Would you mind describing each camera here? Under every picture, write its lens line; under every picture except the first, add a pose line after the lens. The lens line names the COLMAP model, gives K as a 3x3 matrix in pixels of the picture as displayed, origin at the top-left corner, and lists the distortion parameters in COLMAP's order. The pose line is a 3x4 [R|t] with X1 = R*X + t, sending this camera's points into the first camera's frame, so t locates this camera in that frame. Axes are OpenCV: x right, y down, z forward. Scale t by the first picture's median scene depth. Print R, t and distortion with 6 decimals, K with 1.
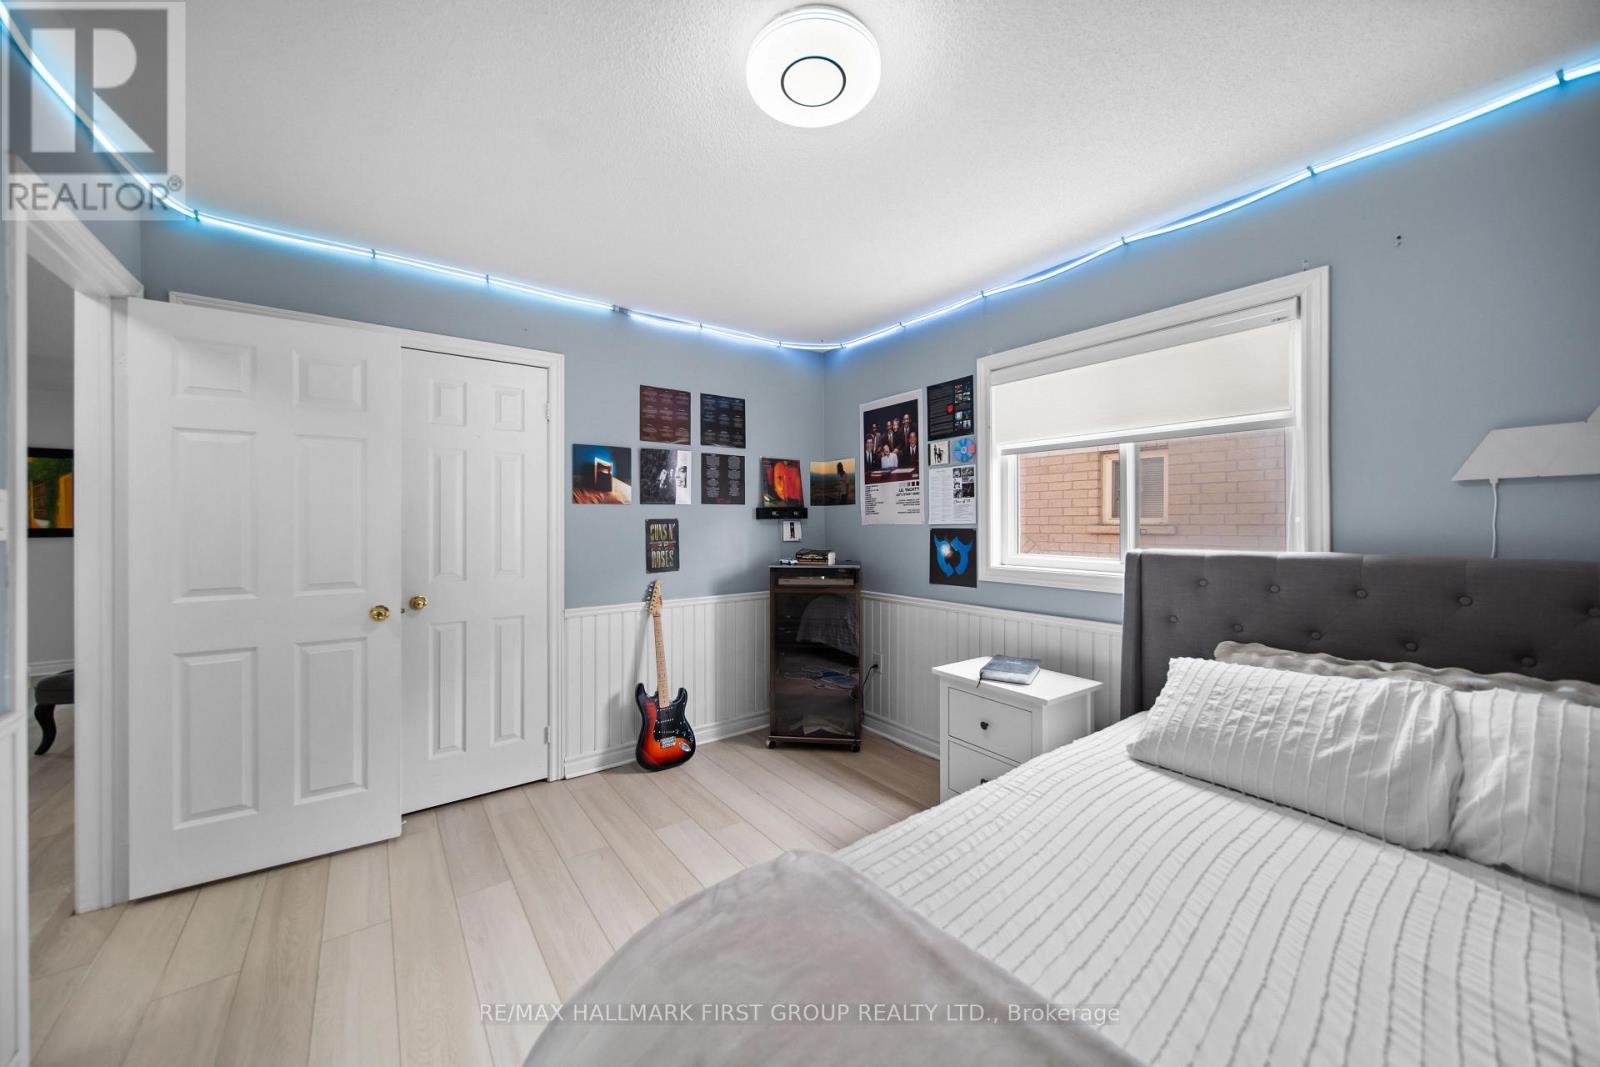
lens RADIAL K [[573.4, 0, 799.9], [0, 573.4, 523.9], [0, 0, 1]] dist [-0.001088, 0.000012]
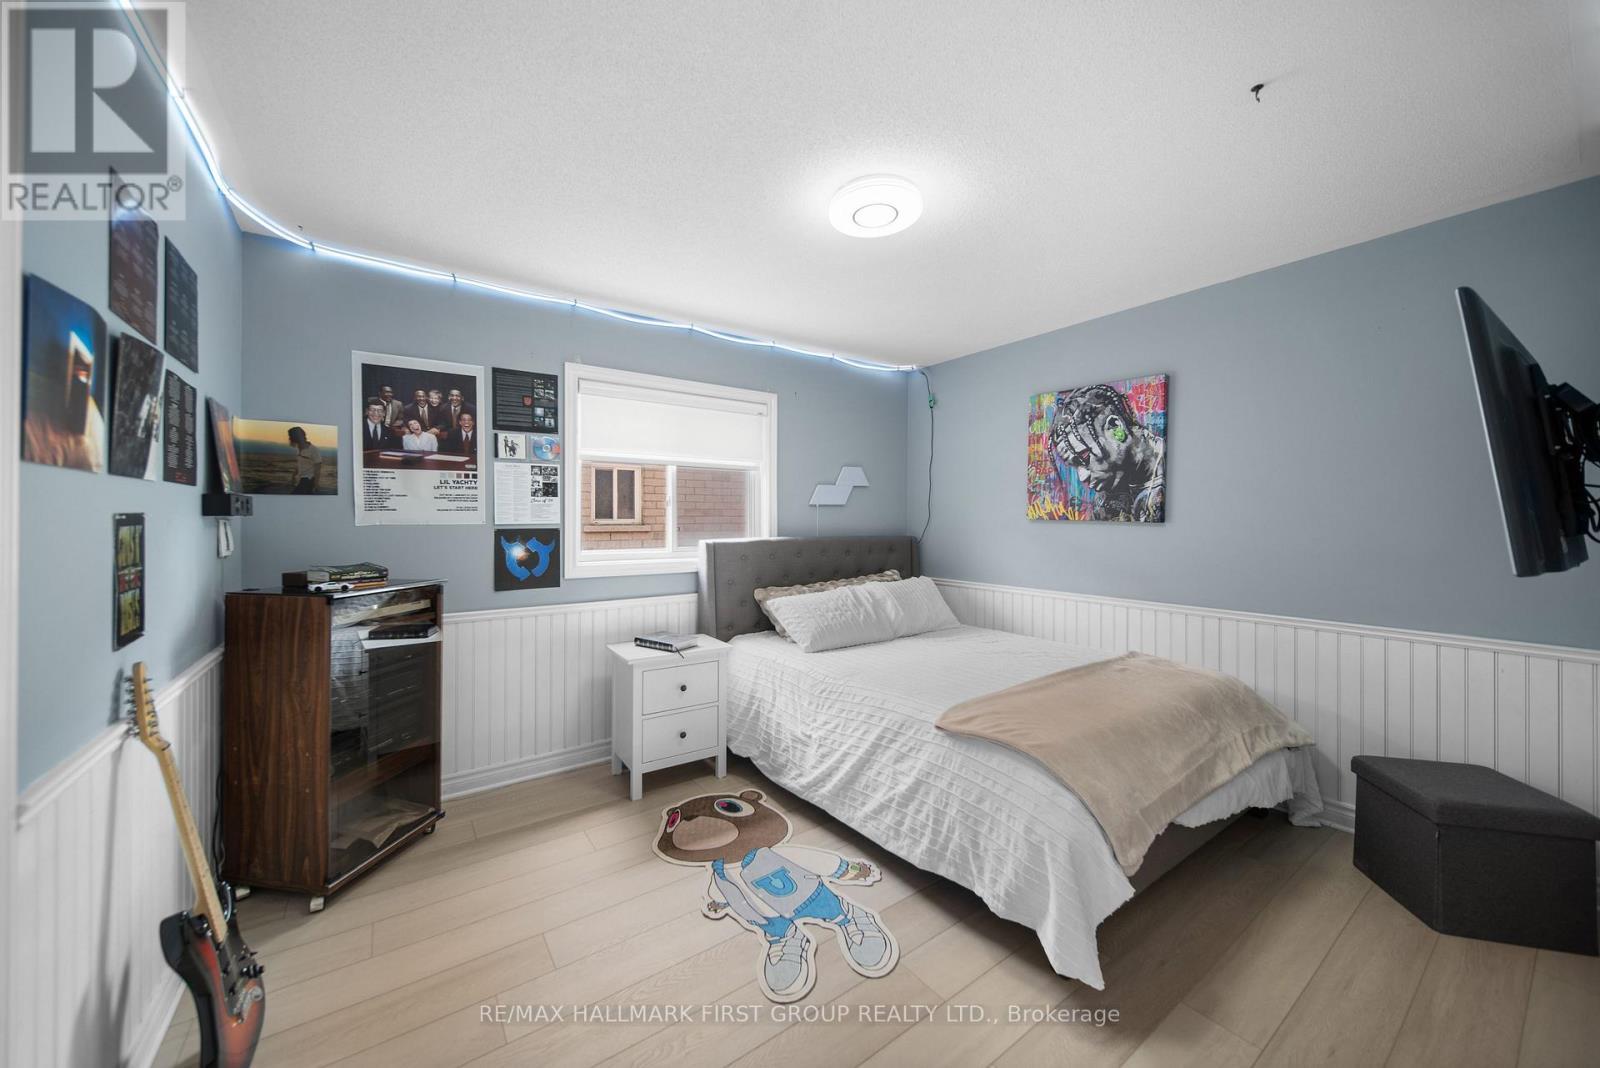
lens RADIAL K [[571.2, 0, 798.5], [0, 571.2, 524.7], [0, 0, 1]] dist [0.001746, -0.000301]
pose [[0.029922, -0.002451, 0.999549, -0.639173], [0.005243, 0.999984, 0.002295, 0.001500], [-0.999539, 0.005172, 0.029934, 0.511054]]
